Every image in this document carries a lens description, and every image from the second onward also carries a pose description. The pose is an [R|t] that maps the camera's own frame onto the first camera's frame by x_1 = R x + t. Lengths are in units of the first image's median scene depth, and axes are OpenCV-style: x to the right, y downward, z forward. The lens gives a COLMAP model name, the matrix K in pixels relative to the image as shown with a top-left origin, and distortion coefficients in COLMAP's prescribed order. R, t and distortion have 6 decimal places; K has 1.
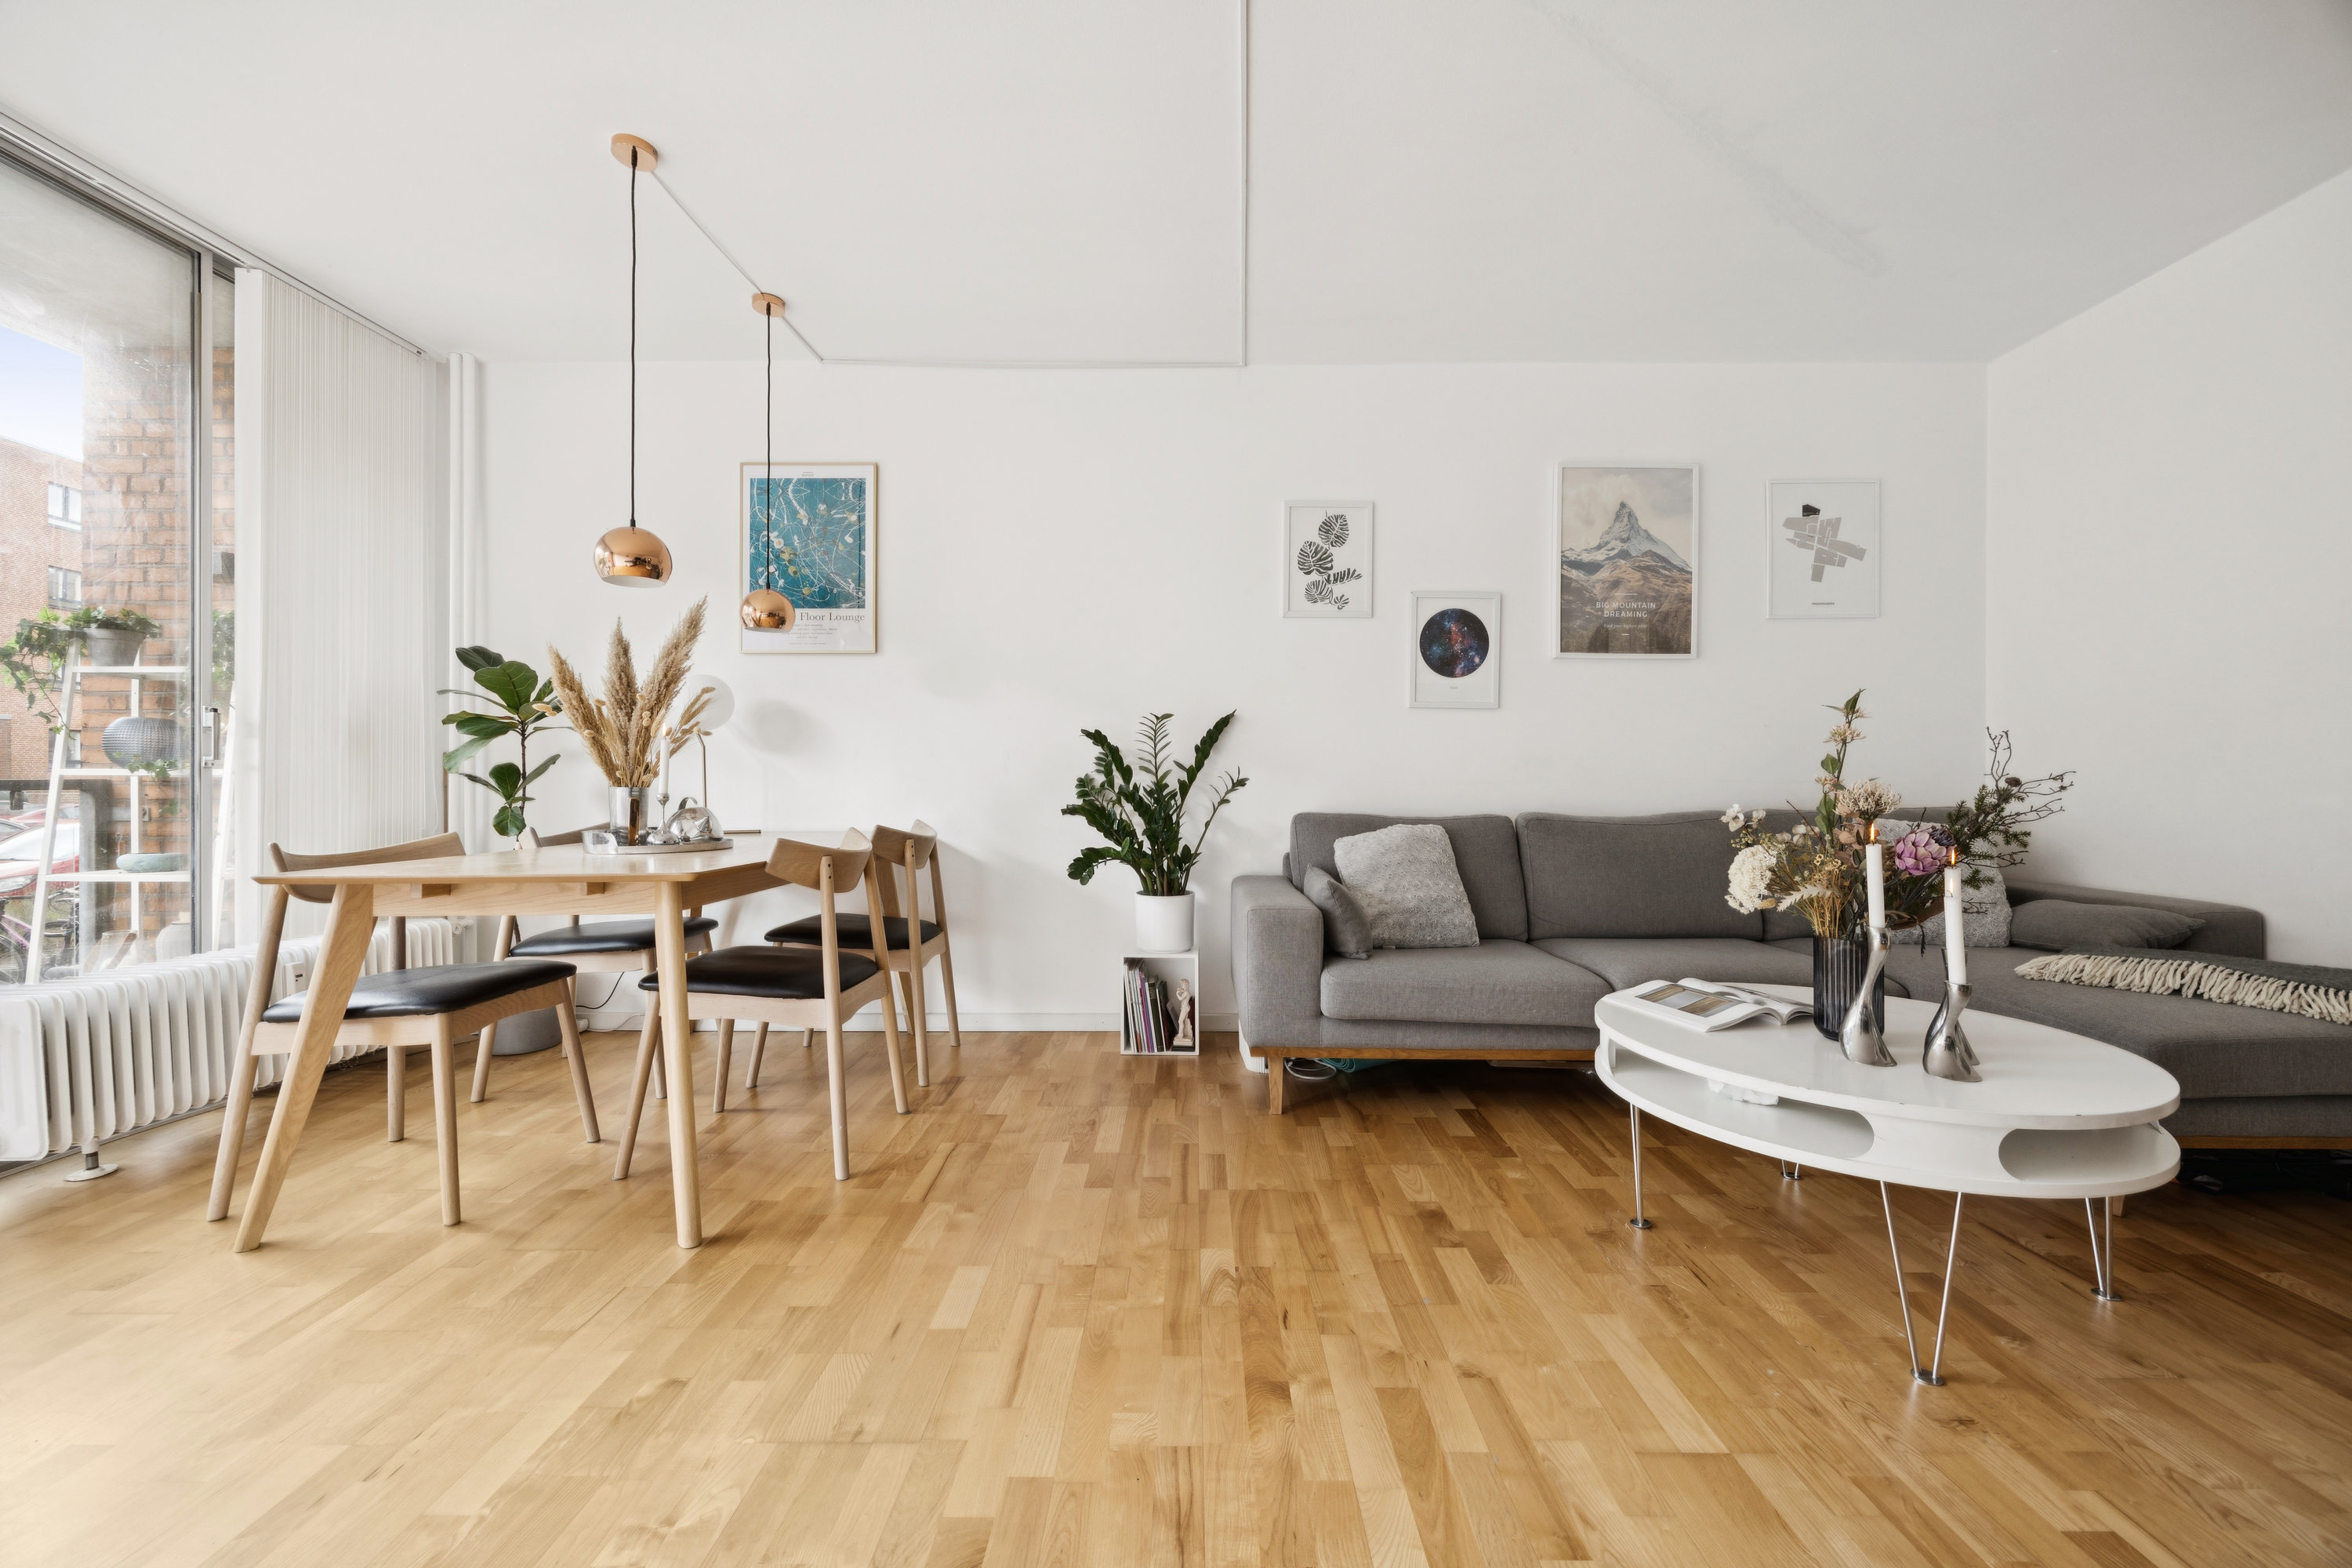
lens RADIAL K [[918.0, 0, 1177.6], [0, 918.0, 783.7], [0, 0, 1]] dist [0.000023, 0.000208]
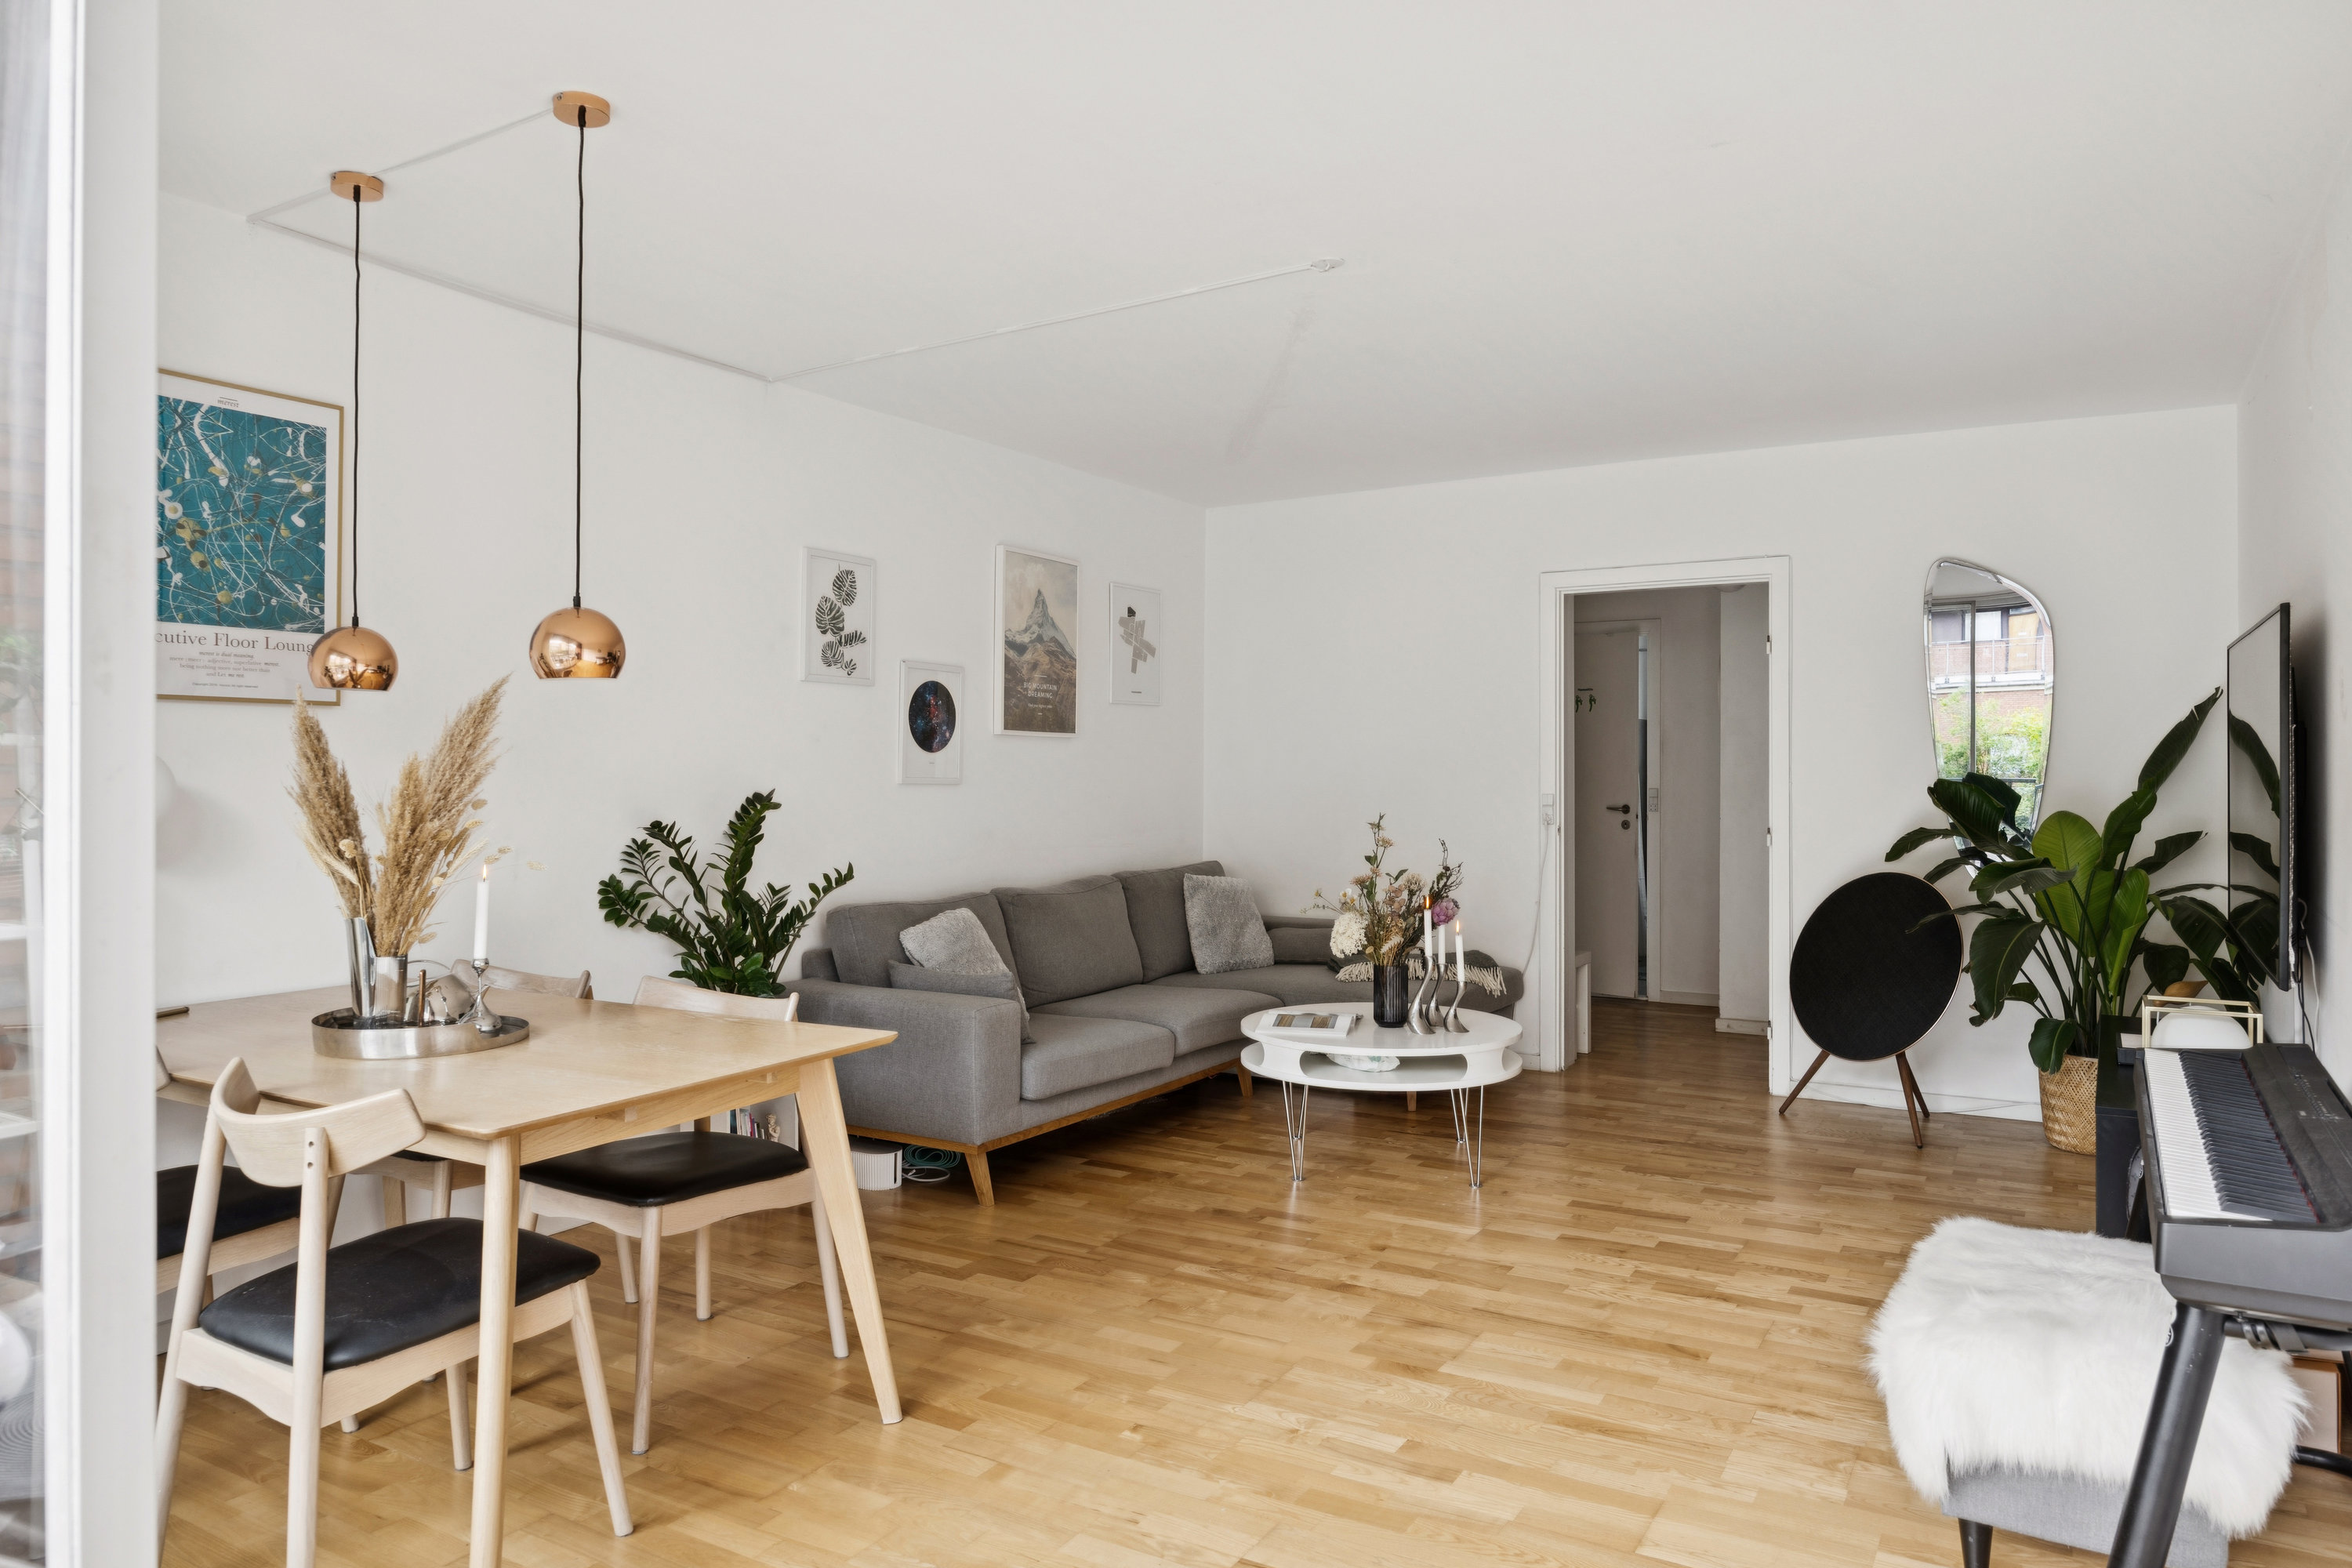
lens RADIAL K [[1537.9, 0, 1177.3], [0, 1537.9, 777.1], [0, 0, 1]] dist [-0.004119, -0.000177]
pose [[0.504635, -0.006492, 0.863308, -0.974770], [-0.000116, 0.999971, 0.007588, -0.102783], [-0.863333, -0.003930, 0.504620, -0.039068]]
